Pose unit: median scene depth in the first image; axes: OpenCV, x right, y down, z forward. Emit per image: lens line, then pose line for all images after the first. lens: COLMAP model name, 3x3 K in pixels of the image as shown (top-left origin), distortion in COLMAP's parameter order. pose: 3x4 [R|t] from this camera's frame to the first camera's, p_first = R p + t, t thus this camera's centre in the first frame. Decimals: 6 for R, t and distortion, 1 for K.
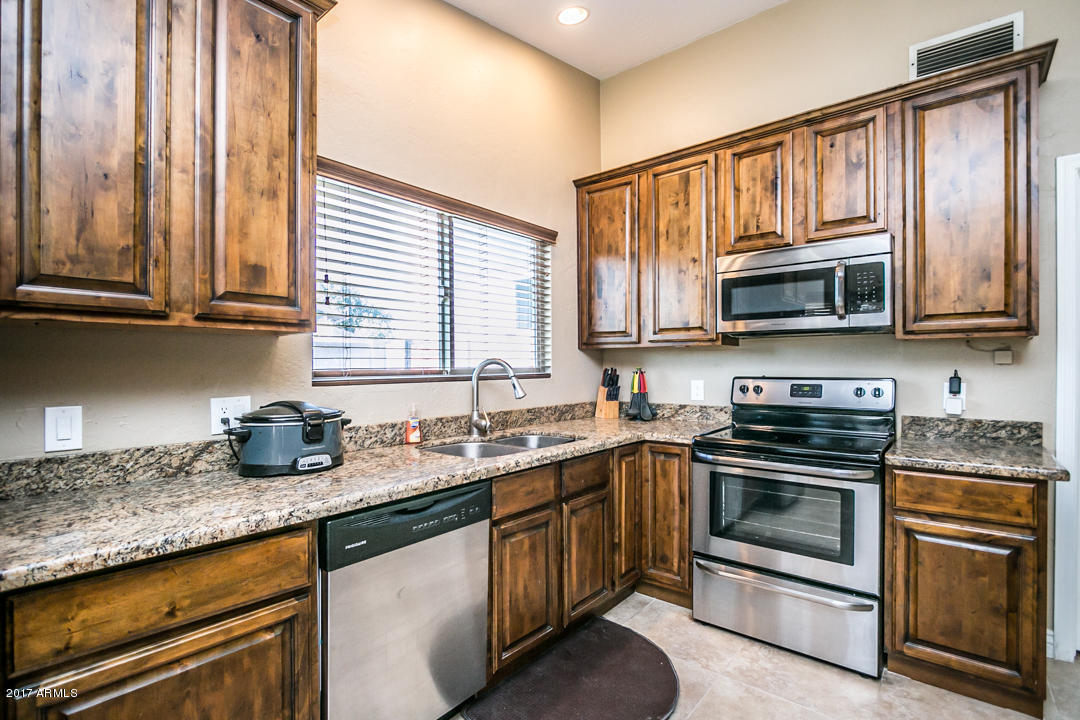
lens RADIAL K [[504.8, 0, 535.9], [0, 504.8, 367.9], [0, 0, 1]] dist [-0.018174, 0.003154]
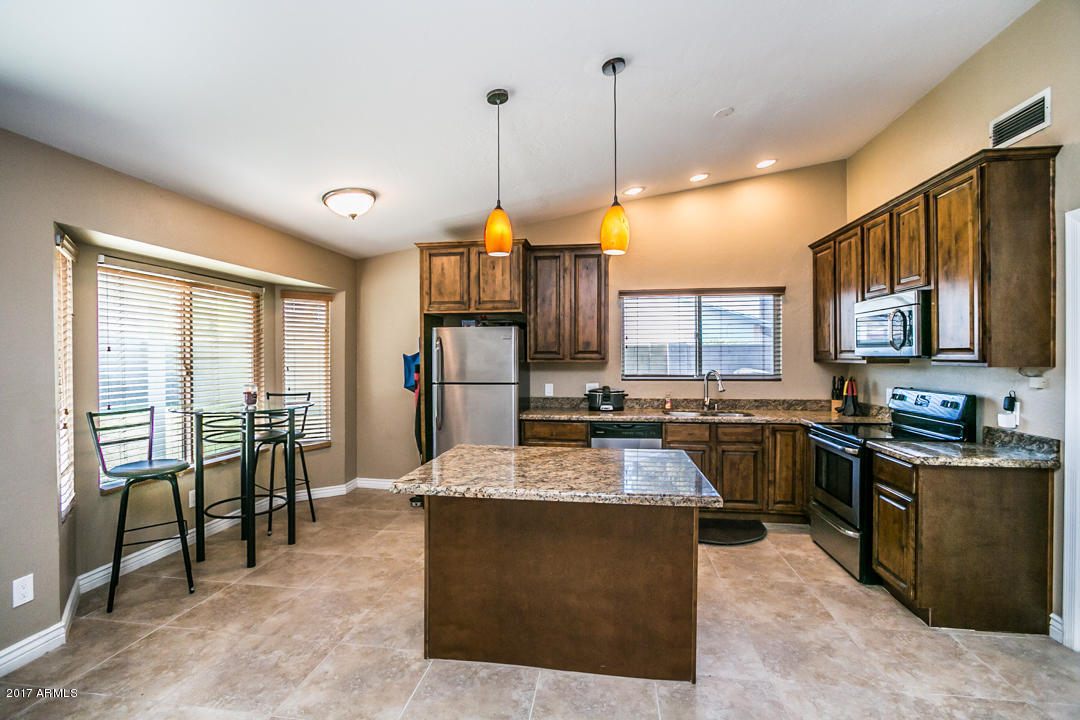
lens RADIAL K [[504.8, 0, 528.9], [0, 504.8, 355.7], [0, 0, 1]] dist [-0.018174, 0.003154]
pose [[0.519532, 0.003472, -0.854444, 1.322533], [-0.003600, 0.999992, 0.001874, -0.082831], [0.854443, 0.002102, 0.519540, -0.644476]]
